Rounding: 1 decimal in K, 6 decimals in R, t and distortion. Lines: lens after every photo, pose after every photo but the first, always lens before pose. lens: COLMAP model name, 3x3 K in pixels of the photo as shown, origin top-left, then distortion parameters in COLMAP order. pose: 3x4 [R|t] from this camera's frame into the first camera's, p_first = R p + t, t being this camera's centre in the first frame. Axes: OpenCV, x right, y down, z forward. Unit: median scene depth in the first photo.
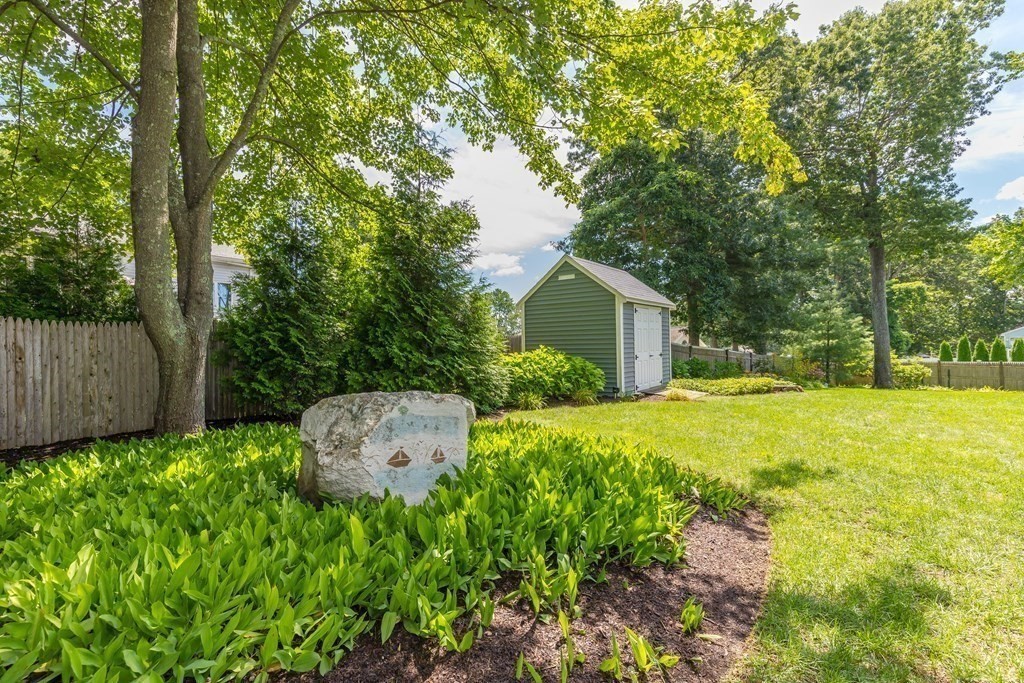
lens RADIAL K [[468.0, 0, 512.0], [0, 468.0, 341.5], [0, 0, 1]] dist [0.018743, 0.000366]
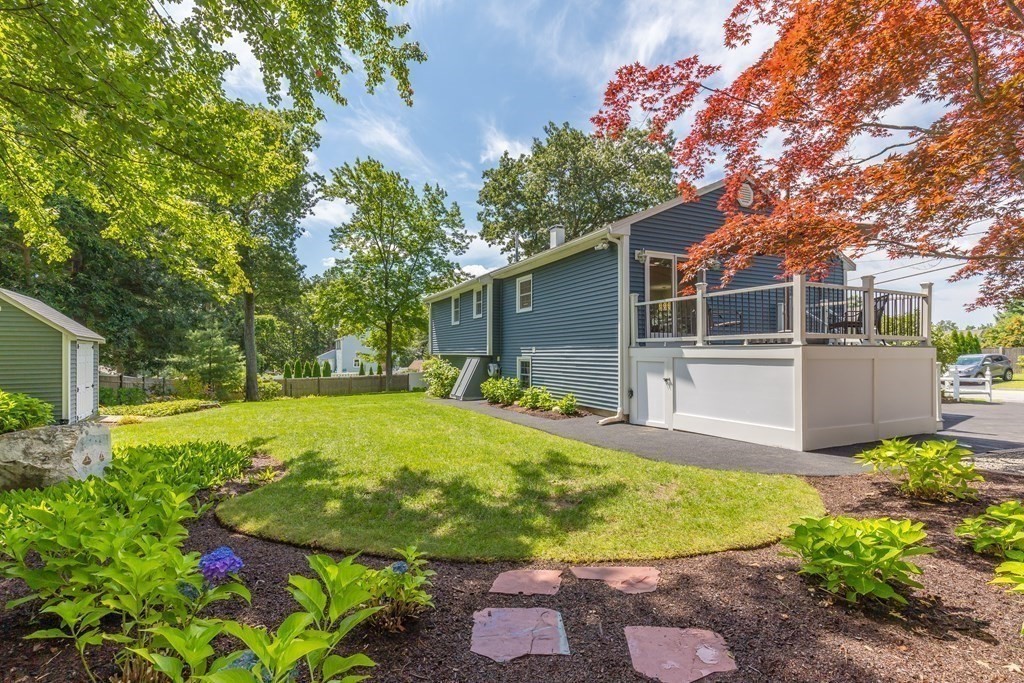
lens RADIAL K [[478.2, 0, 511.8], [0, 478.2, 355.2], [0, 0, 1]] dist [0.000414, 0.000068]
pose [[0.373126, 0.011406, 0.927711, -0.167618], [-0.005398, 0.999934, -0.010122, -0.017567], [-0.927765, -0.001231, 0.373163, -0.148033]]
